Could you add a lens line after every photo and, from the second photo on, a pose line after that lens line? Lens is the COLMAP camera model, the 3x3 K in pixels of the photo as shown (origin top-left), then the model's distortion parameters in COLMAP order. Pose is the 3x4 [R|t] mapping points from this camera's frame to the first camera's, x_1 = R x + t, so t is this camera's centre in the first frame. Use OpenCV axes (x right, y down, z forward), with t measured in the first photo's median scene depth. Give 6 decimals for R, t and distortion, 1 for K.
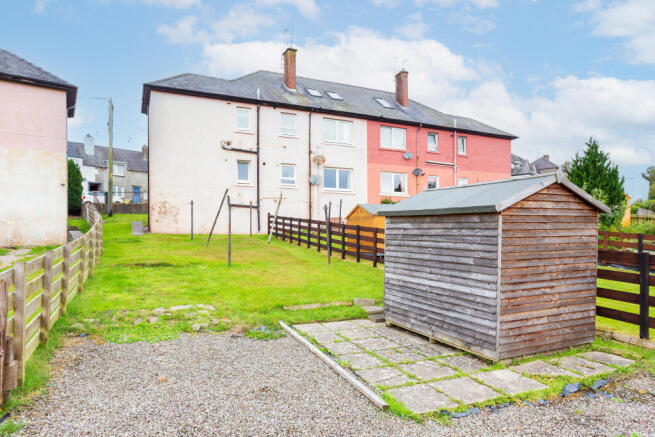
lens RADIAL K [[401.5, 0, 321.9], [0, 401.5, 239.4], [0, 0, 1]] dist [0.002260, 0.001147]
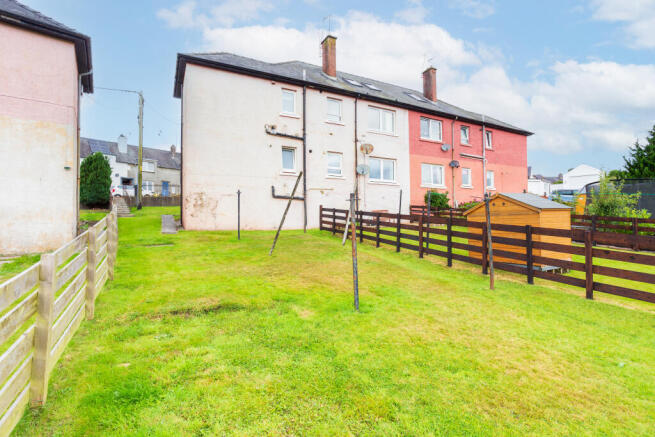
lens RADIAL K [[313.5, 0, 328.2], [0, 313.5, 217.9], [0, 0, 1]] dist [-0.018458, 0.009315]
pose [[0.998674, -0.005125, 0.051232, -0.141656], [0.006320, 0.999711, -0.023180, -0.020859], [-0.051099, 0.023473, 0.998418, 0.293720]]
